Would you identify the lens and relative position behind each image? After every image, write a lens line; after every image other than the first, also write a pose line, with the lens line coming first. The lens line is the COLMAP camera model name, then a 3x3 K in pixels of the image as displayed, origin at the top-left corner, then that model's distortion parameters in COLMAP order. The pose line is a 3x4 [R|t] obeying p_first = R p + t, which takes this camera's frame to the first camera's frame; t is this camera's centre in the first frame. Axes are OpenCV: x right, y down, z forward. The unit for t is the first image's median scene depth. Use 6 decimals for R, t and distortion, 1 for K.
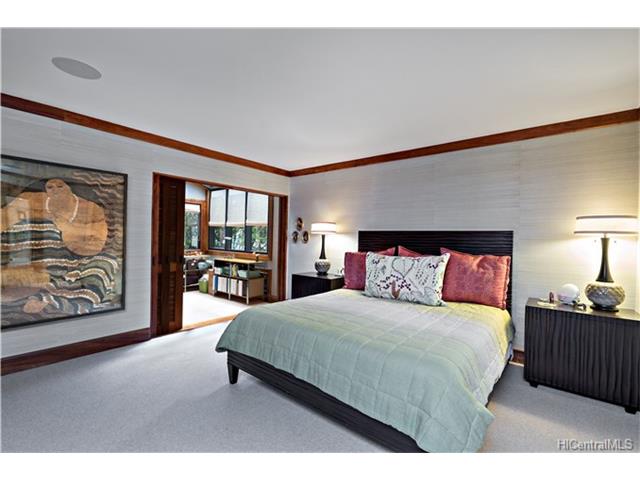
lens RADIAL K [[273.8, 0, 323.3], [0, 273.8, 240.8], [0, 0, 1]] dist [-0.001710, -0.000261]
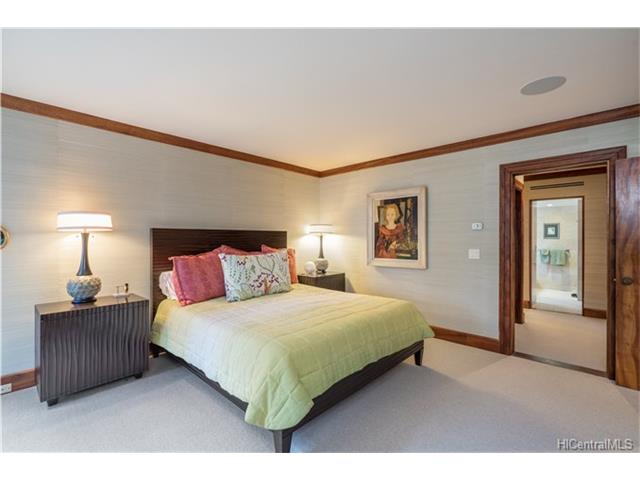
lens RADIAL K [[291.5, 0, 318.1], [0, 291.5, 240.3], [0, 0, 1]] dist [0.000566, 0.000103]
pose [[0.099736, -0.025994, 0.994674, -0.832728], [0.014255, 0.999593, 0.024694, -0.022685], [-0.994912, 0.011716, 0.100066, 0.682722]]
